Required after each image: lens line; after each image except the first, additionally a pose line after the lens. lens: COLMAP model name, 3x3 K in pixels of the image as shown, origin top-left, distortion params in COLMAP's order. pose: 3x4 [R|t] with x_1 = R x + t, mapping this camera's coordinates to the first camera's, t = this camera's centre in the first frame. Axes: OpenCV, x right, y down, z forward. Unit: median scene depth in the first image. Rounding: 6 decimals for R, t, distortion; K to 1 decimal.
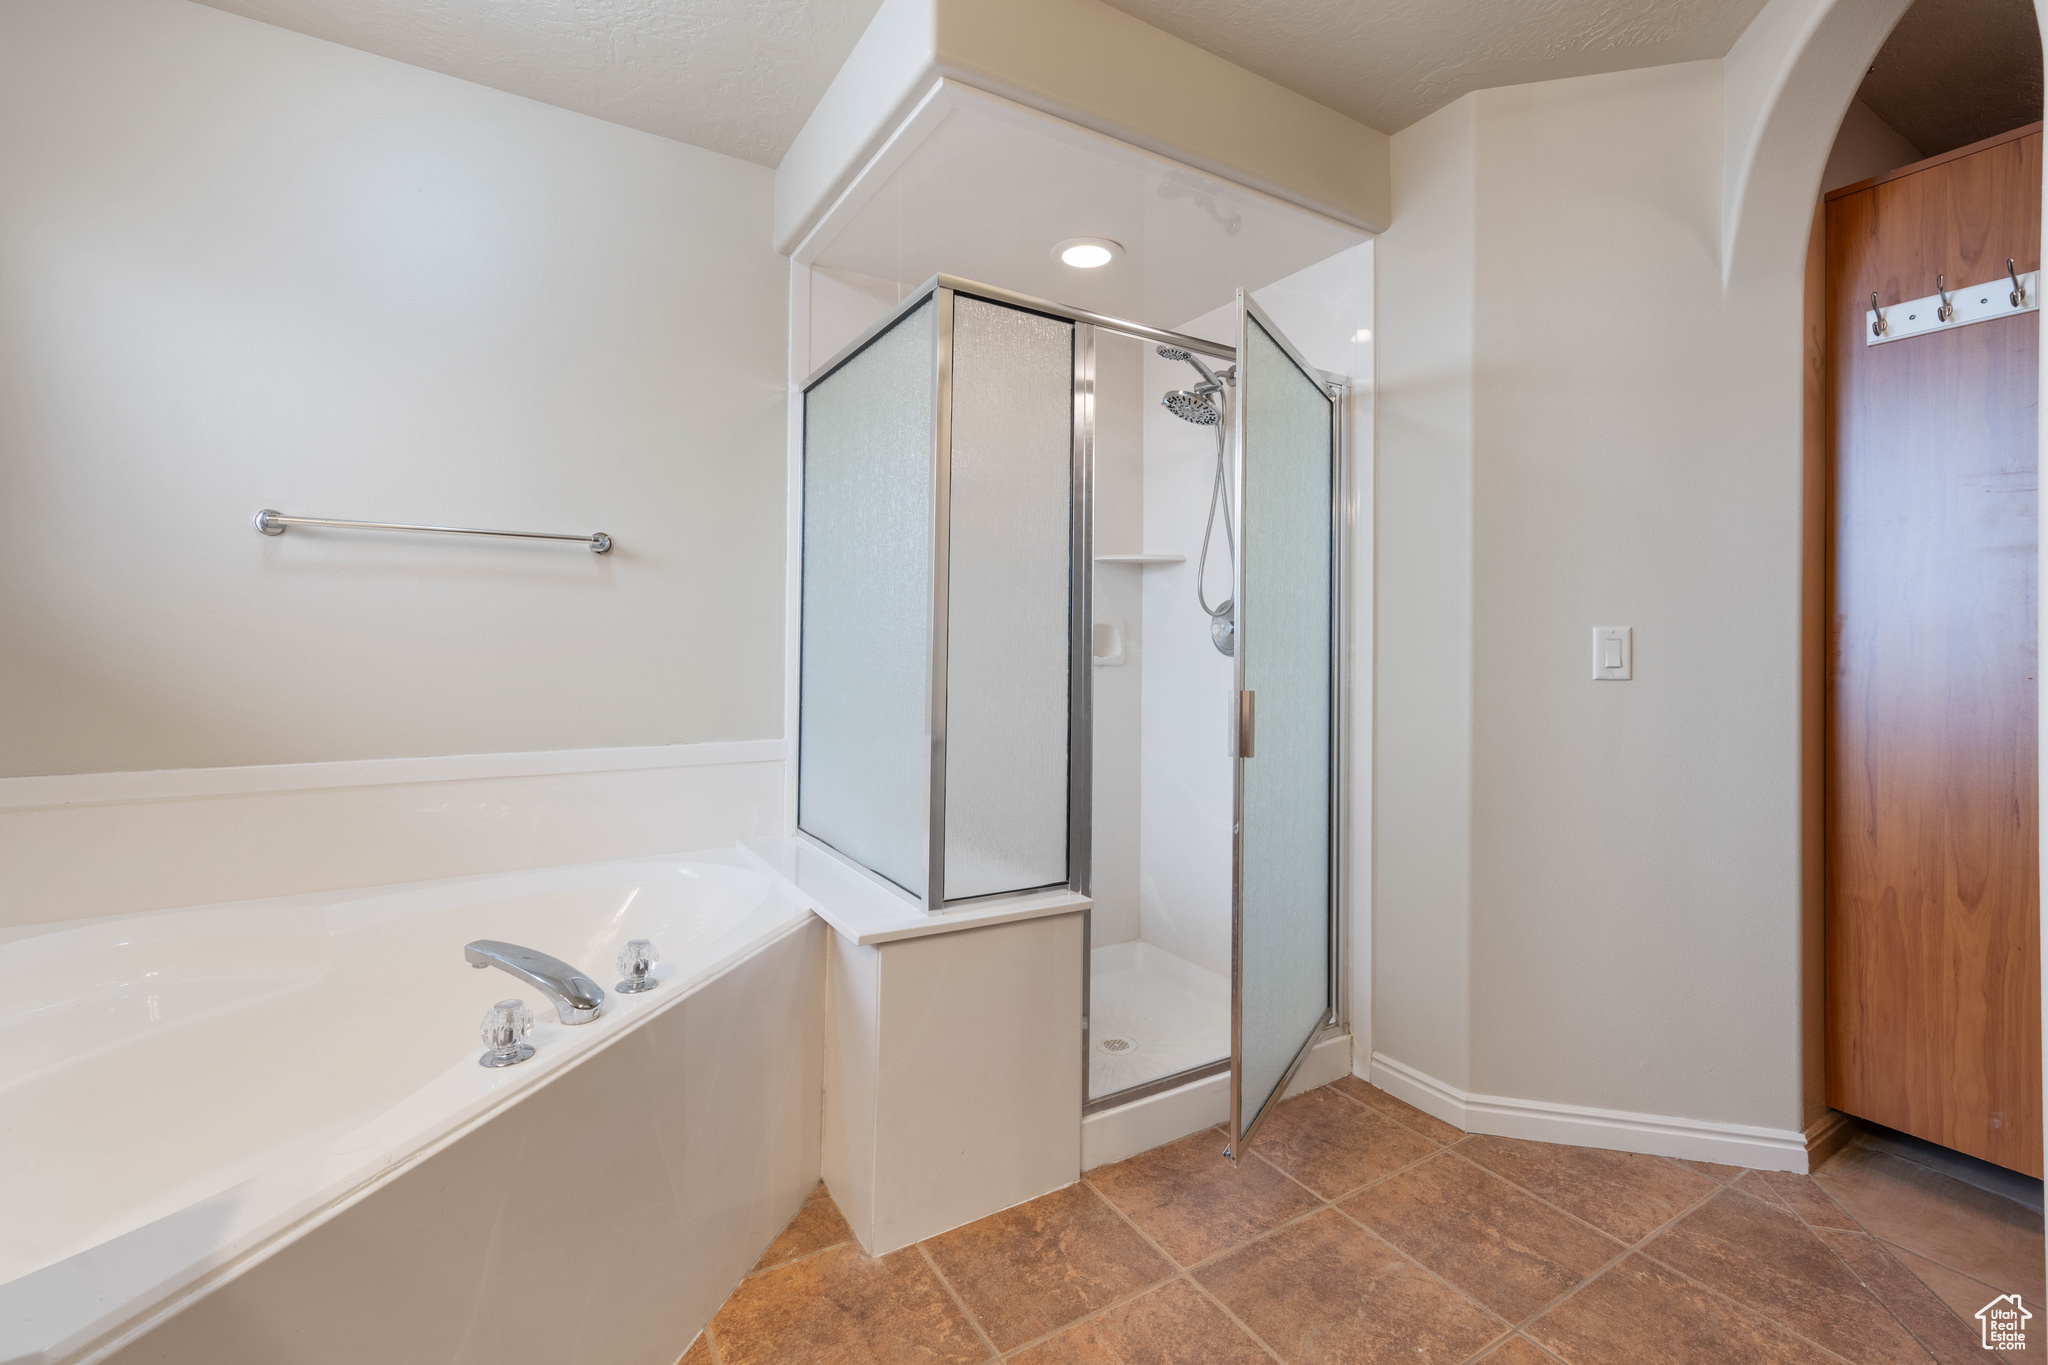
lens RADIAL K [[887.4, 0, 1034.8], [0, 887.4, 642.5], [0, 0, 1]] dist [-0.004246, -0.000014]
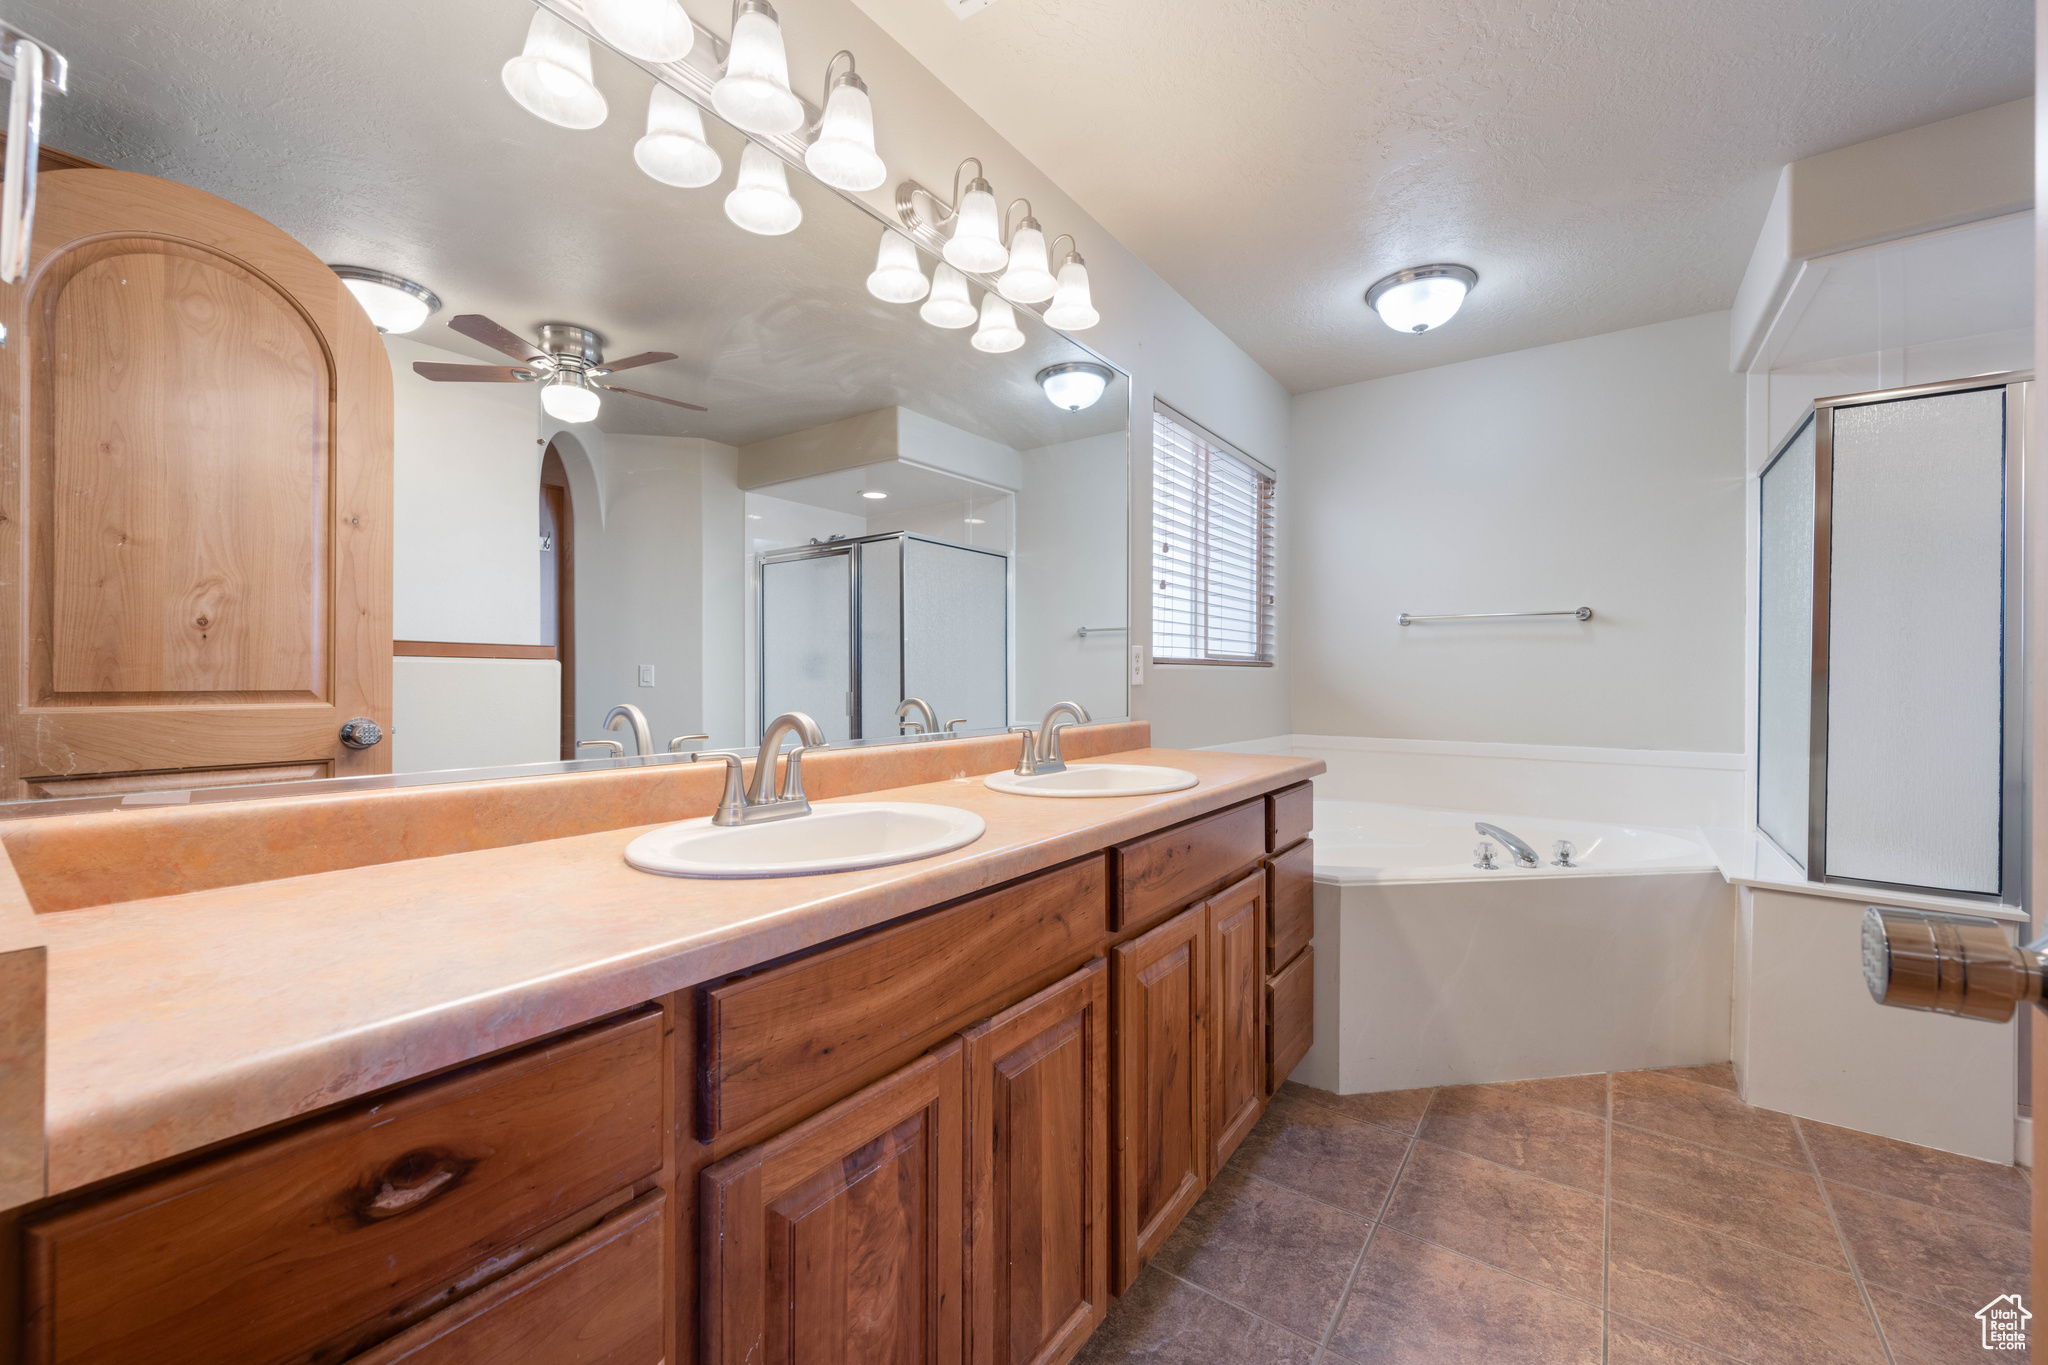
lens RADIAL K [[813.8, 0, 1021.4], [0, 813.8, 678.0], [0, 0, 1]] dist [-0.000165, 0.000903]
pose [[0.385393, -0.003038, -0.922748, 0.548975], [0.007561, 0.999971, -0.000134, -0.009583], [0.922722, -0.006925, 0.385405, -0.560399]]
